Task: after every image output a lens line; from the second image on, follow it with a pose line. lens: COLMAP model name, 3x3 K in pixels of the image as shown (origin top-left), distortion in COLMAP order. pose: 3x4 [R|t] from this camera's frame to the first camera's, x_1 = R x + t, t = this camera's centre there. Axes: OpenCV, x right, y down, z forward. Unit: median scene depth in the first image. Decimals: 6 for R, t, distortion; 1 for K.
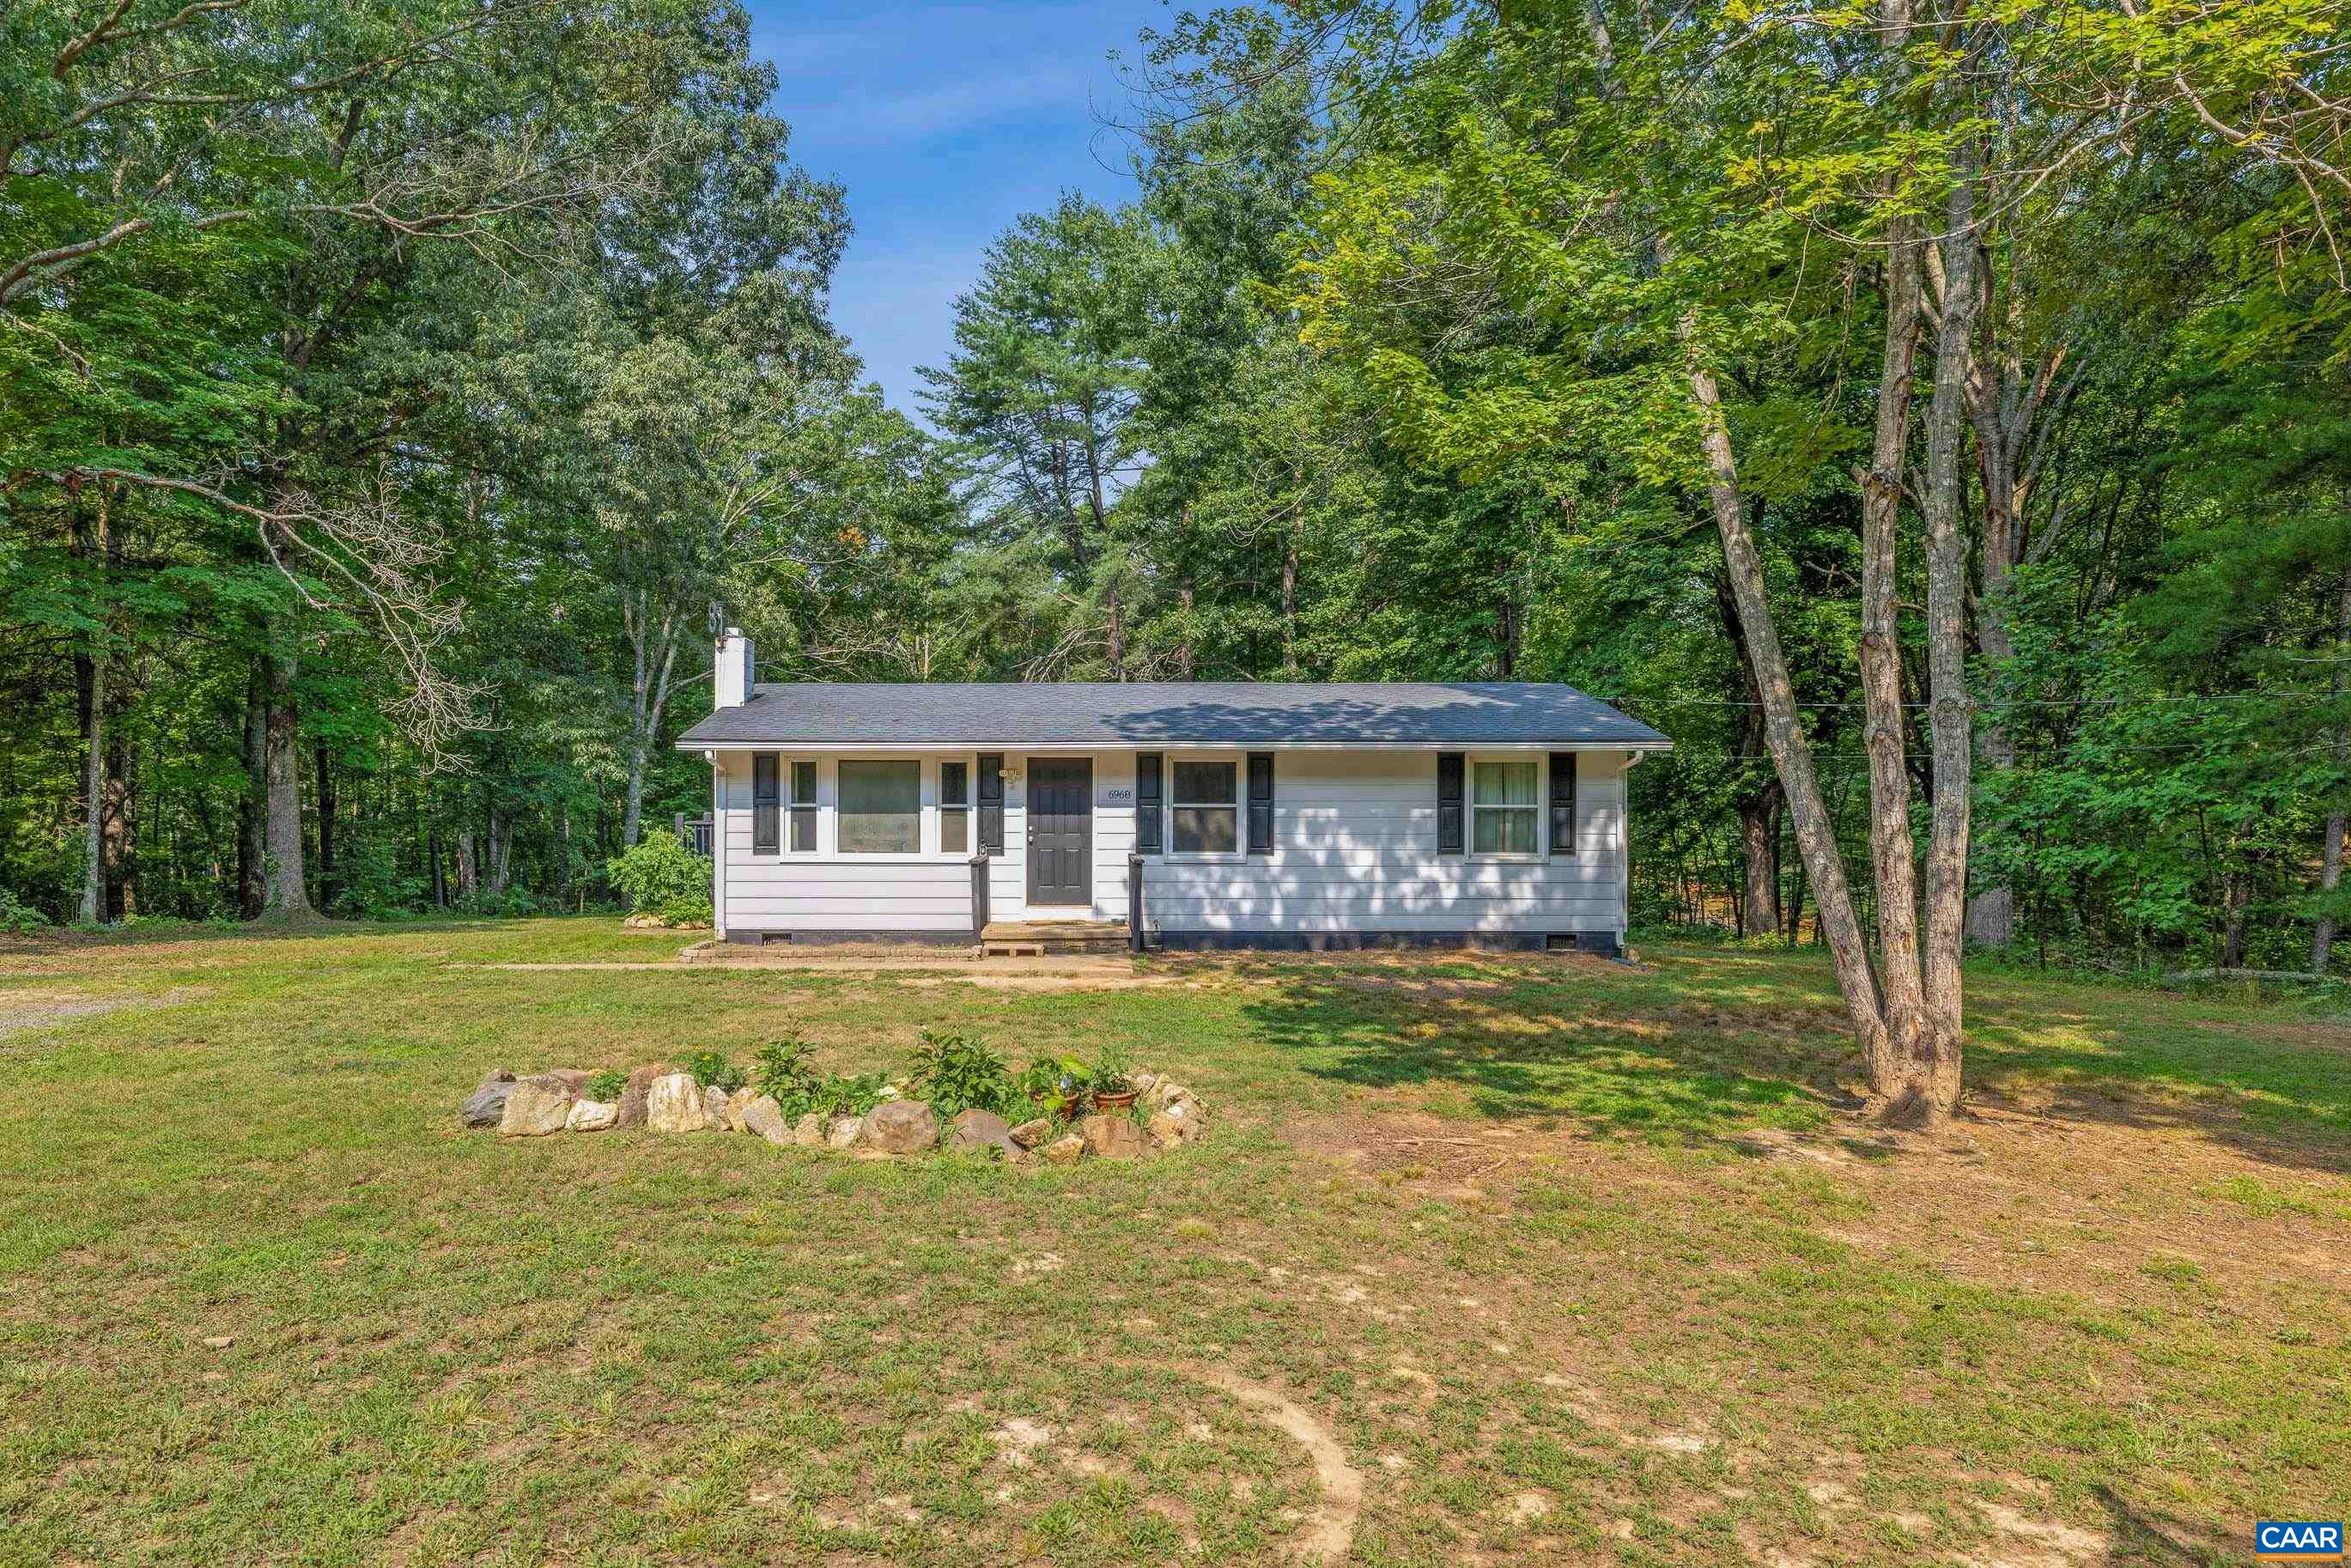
lens RADIAL K [[1410.4, 0, 1175.9], [0, 1410.4, 782.9], [0, 0, 1]] dist [0.003055, 0.000064]
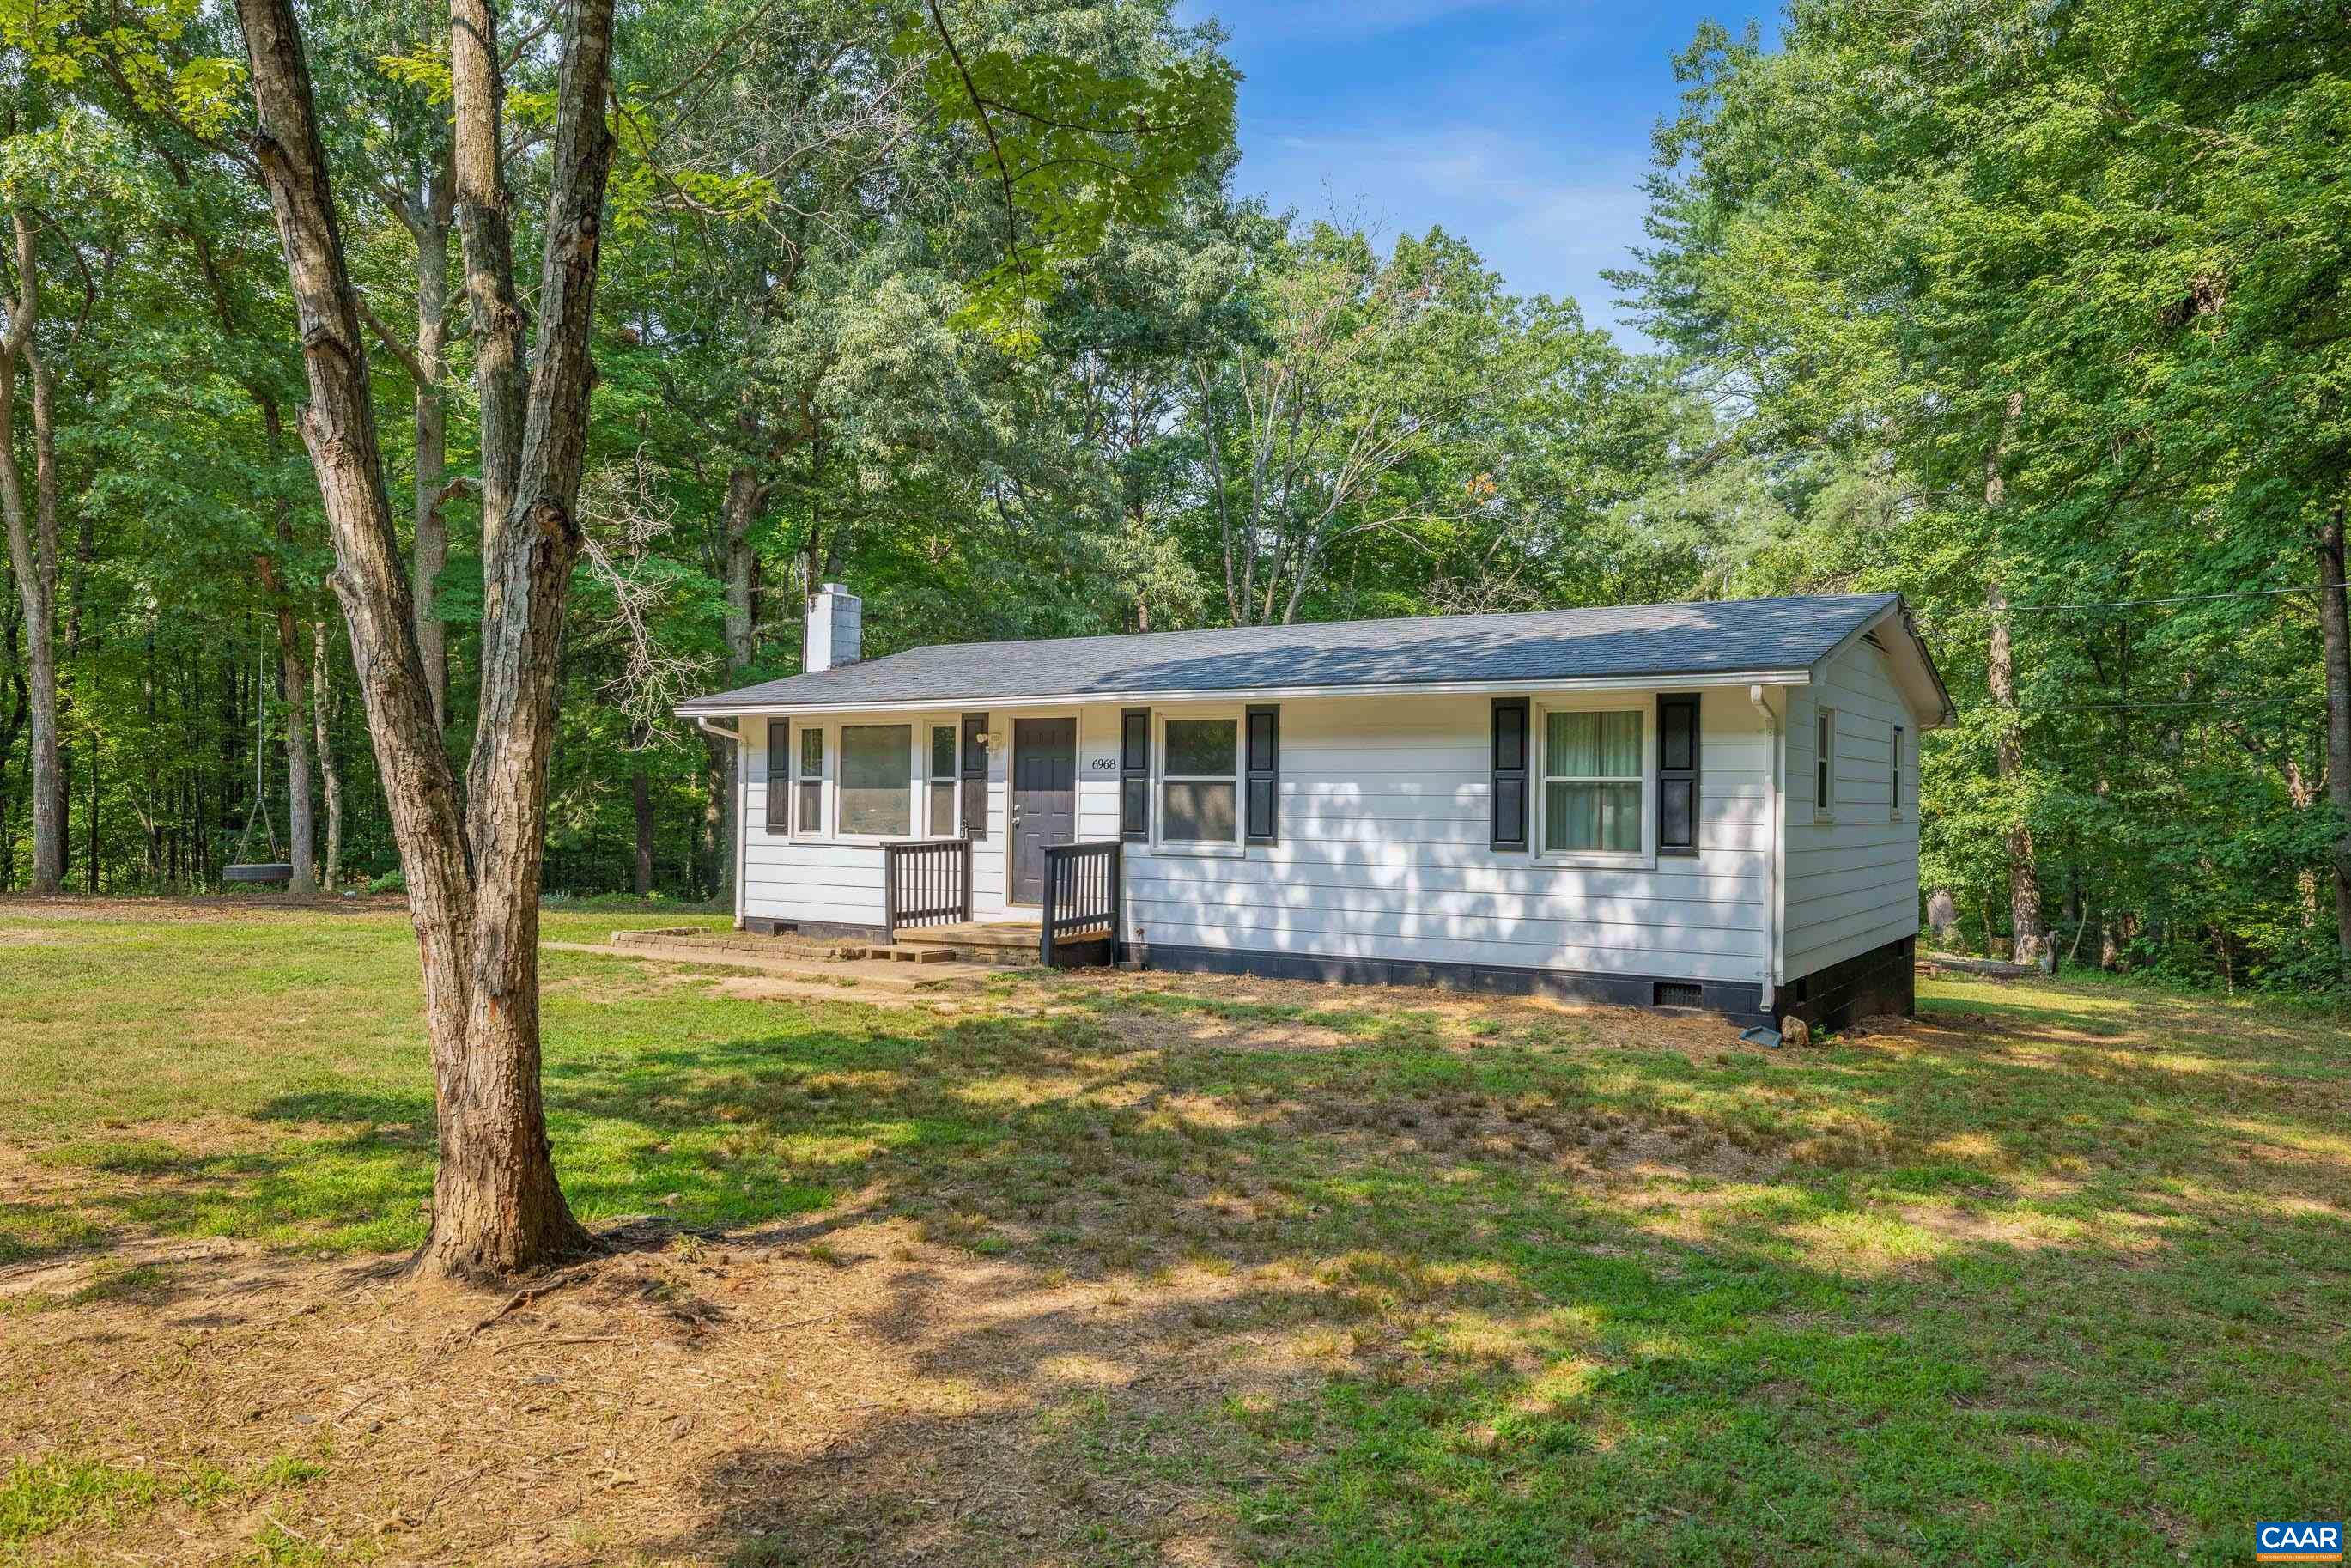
lens RADIAL K [[1639.0, 0, 1183.6], [0, 1639.0, 808.0], [0, 0, 1]] dist [-0.019950, 0.001386]
pose [[0.850015, 0.010505, -0.526654, 0.466886], [-0.003989, 0.999901, 0.013507, 0.019770], [0.526744, -0.009381, 0.849973, 0.265048]]
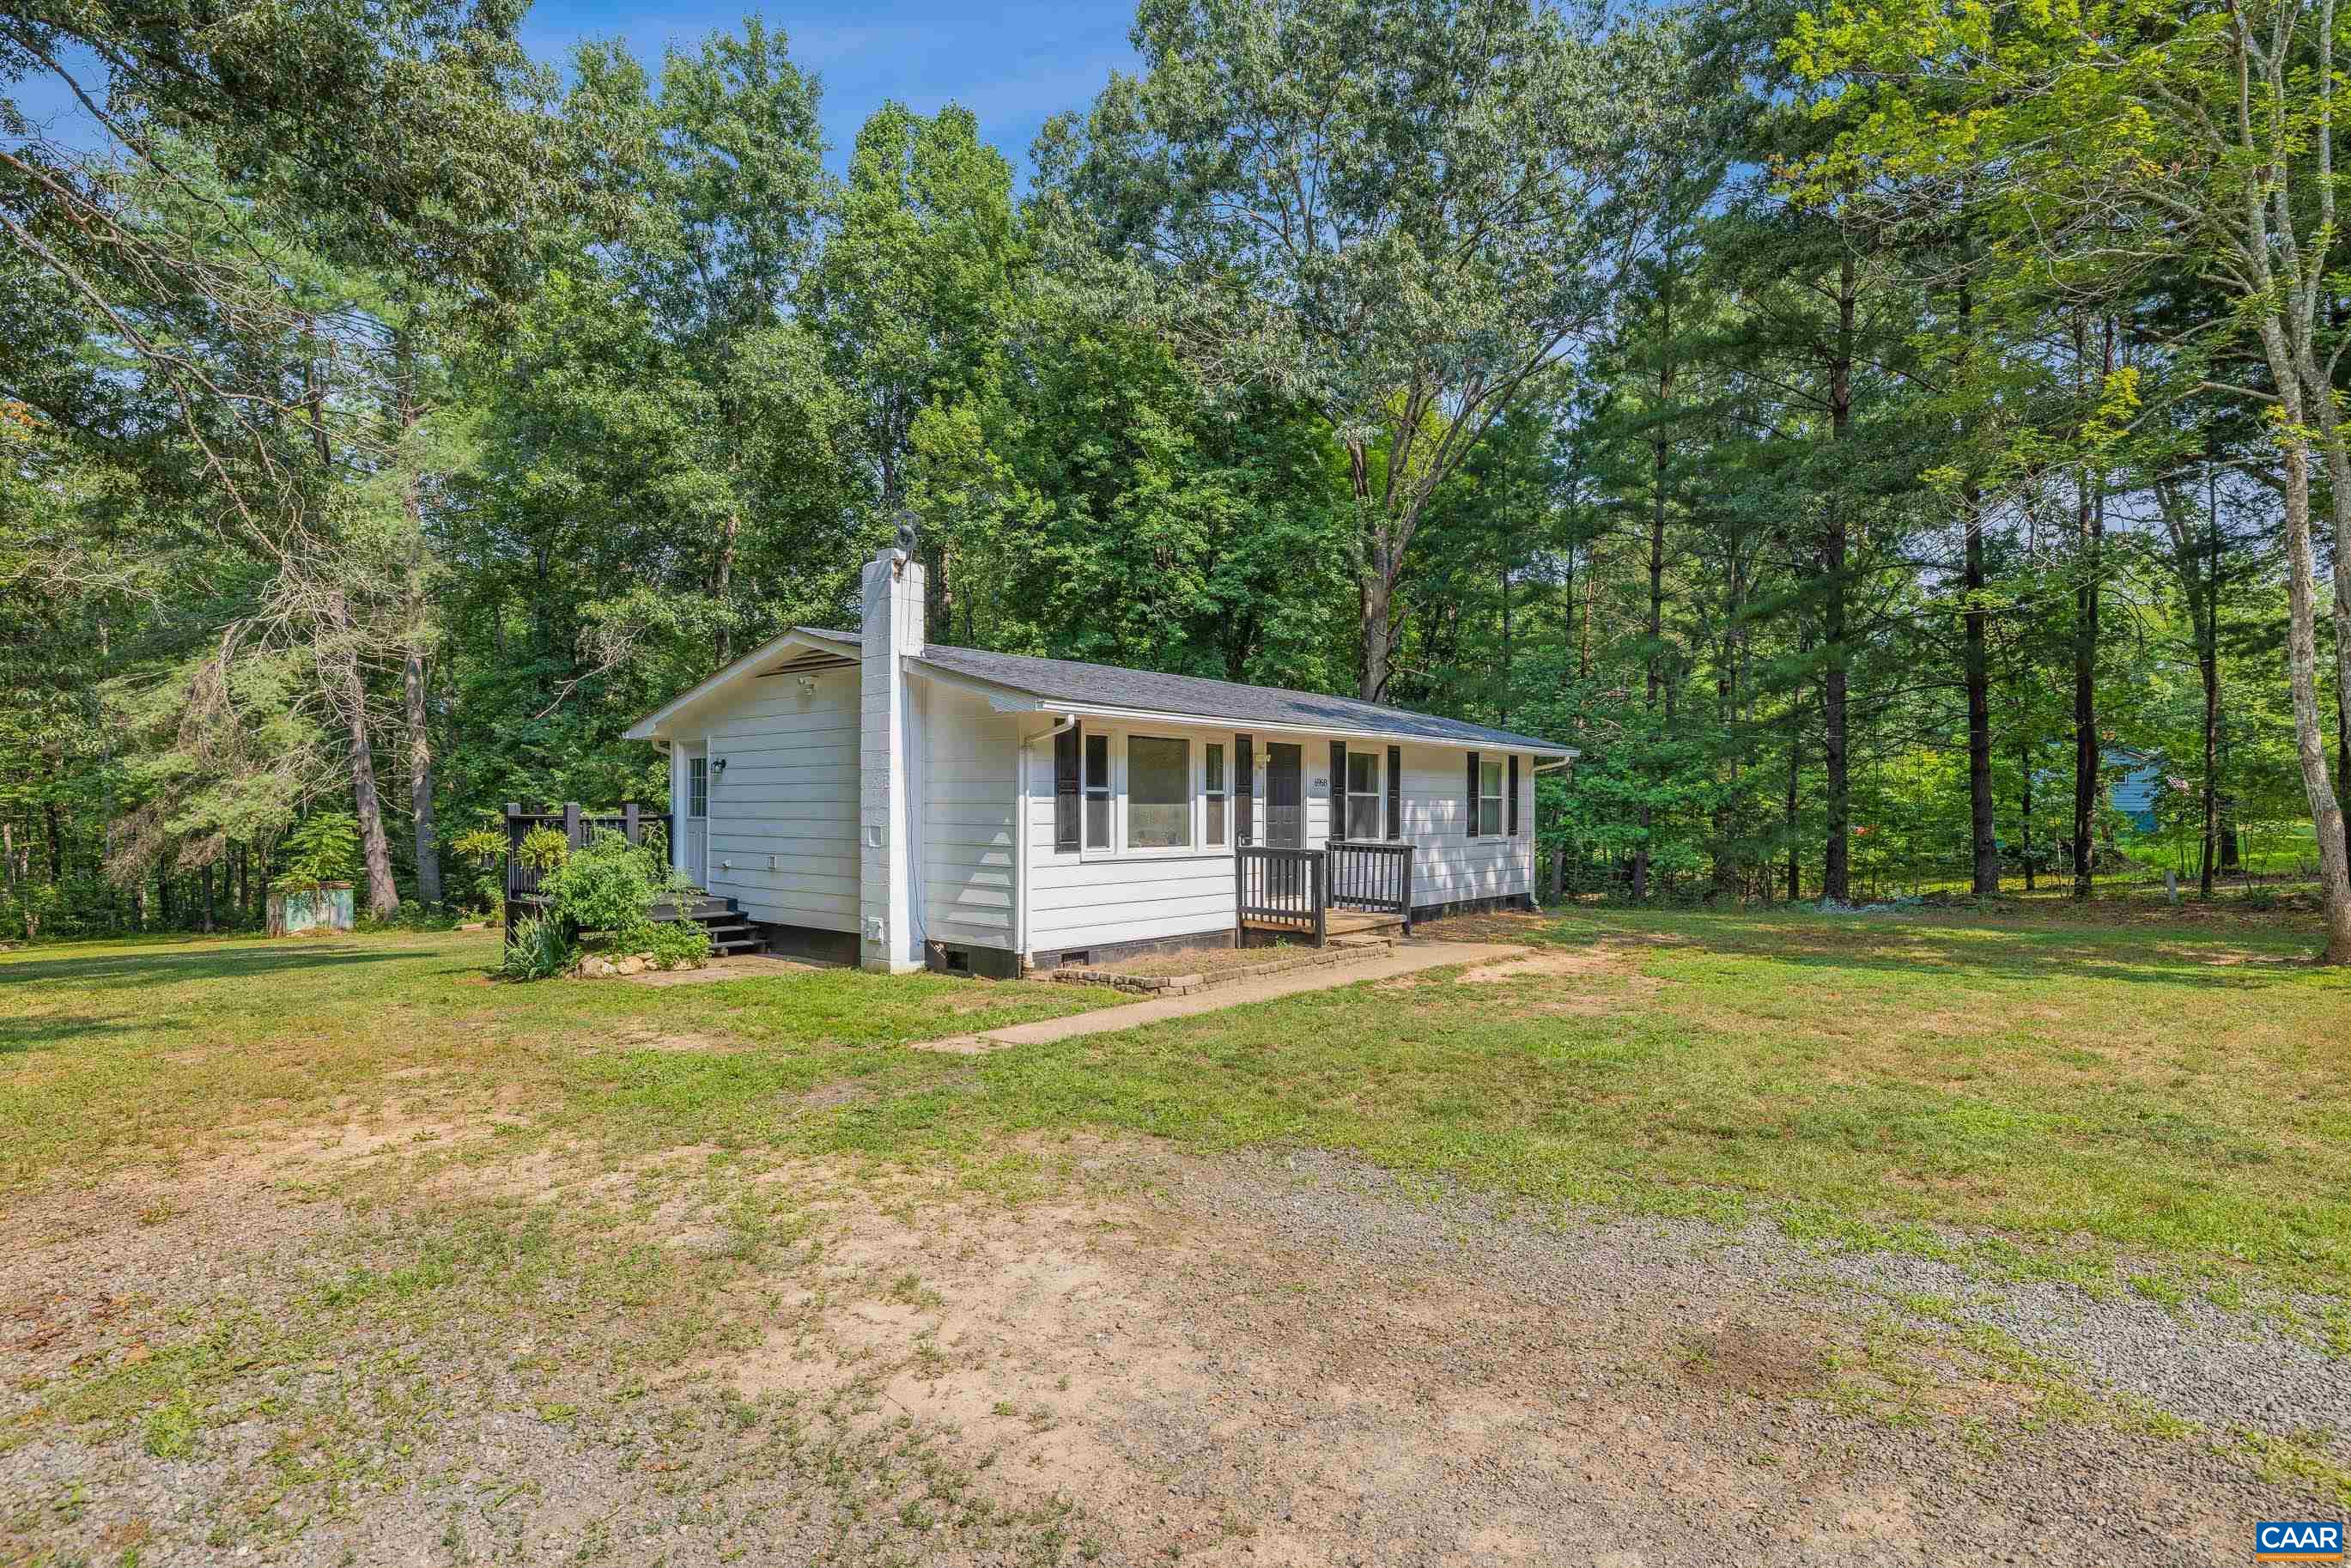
lens RADIAL K [[1218.4, 0, 1173.2], [0, 1218.4, 806.8], [0, 0, 1]] dist [-0.001099, 0.000022]
pose [[0.637368, 0.000072, 0.770559, -0.781738], [-0.012562, 0.999868, 0.010297, 0.017336], [-0.770457, -0.016243, 0.637285, 0.524554]]
